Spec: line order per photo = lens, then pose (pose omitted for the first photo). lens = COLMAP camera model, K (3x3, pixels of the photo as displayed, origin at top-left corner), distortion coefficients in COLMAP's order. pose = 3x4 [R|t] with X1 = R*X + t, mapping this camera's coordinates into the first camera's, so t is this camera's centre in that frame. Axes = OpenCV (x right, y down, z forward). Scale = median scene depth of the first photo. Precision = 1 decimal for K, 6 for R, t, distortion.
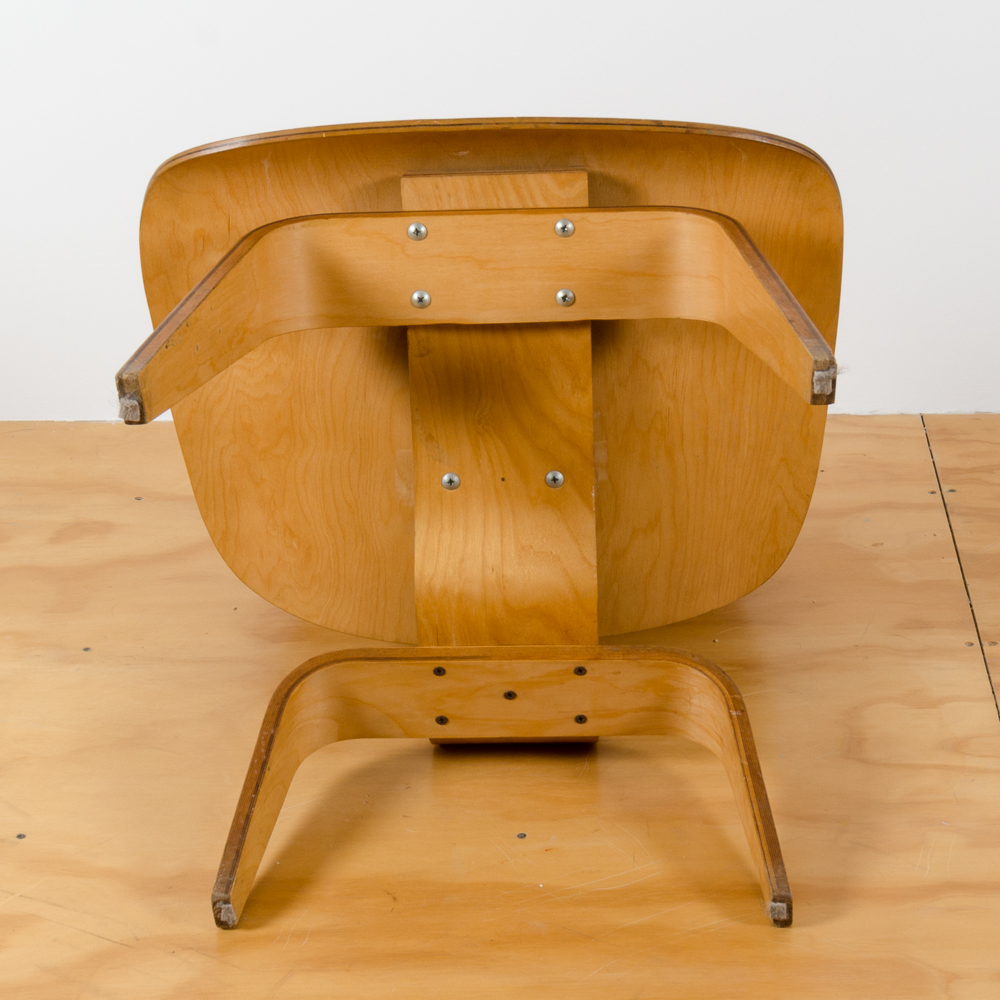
lens RADIAL K [[2295.9, 0, 501.2], [0, 2295.9, 499.7], [0, 0, 1]] dist [0.010129, 0.000000]
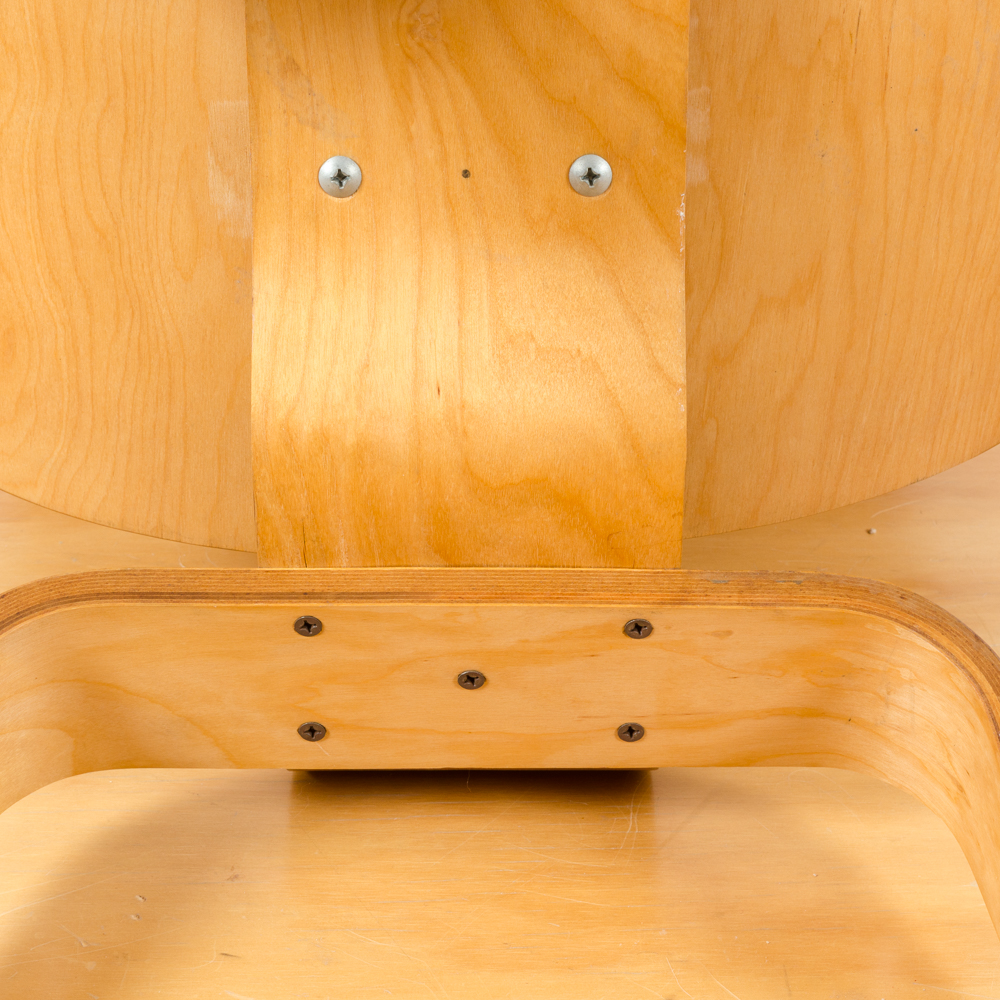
lens RADIAL K [[2576.0, 0, 504.7], [0, 2576.0, 498.4], [0, 0, 1]] dist [0.028787, 0.000000]
pose [[0.998404, 0.010739, 0.055450, -0.017252], [-0.015527, 0.996116, 0.086665, 0.009123], [-0.054304, -0.087388, 0.994693, 0.522980]]
